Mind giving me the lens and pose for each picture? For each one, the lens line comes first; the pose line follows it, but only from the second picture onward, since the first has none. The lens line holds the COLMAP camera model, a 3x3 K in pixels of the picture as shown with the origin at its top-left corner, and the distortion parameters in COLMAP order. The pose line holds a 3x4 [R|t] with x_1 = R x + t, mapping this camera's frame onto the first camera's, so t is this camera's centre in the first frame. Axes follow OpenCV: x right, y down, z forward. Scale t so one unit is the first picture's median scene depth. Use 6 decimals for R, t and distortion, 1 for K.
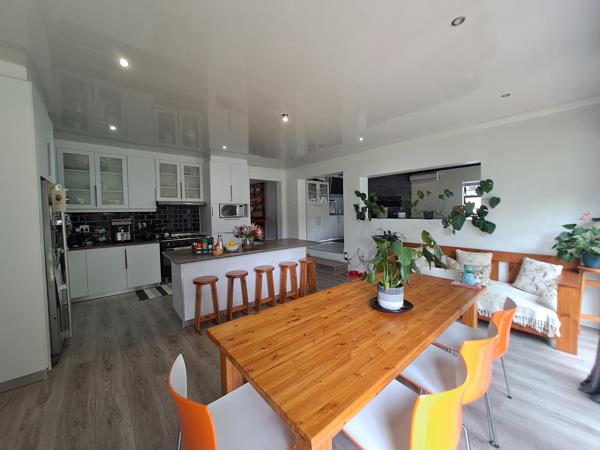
lens RADIAL K [[235.0, 0, 303.3], [0, 235.0, 224.5], [0, 0, 1]] dist [-0.006989, -0.000313]
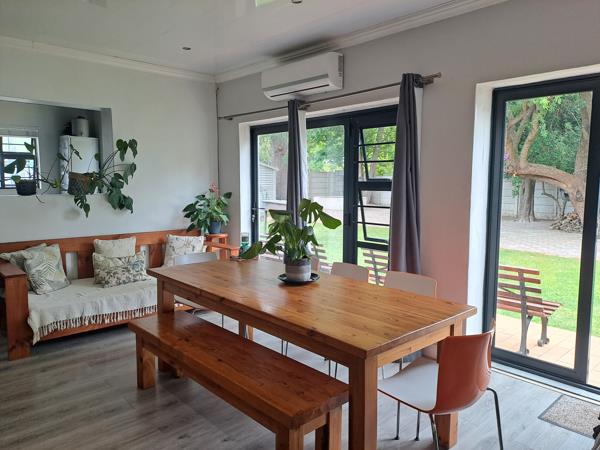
lens RADIAL K [[438.9, 0, 302.9], [0, 438.9, 225.7], [0, 0, 1]] dist [0.036321, -0.015528]
pose [[-0.018773, -0.087487, 0.995989, -0.657069], [0.056166, 0.994499, 0.088415, -0.010018], [-0.998245, 0.057601, -0.013756, 0.481525]]
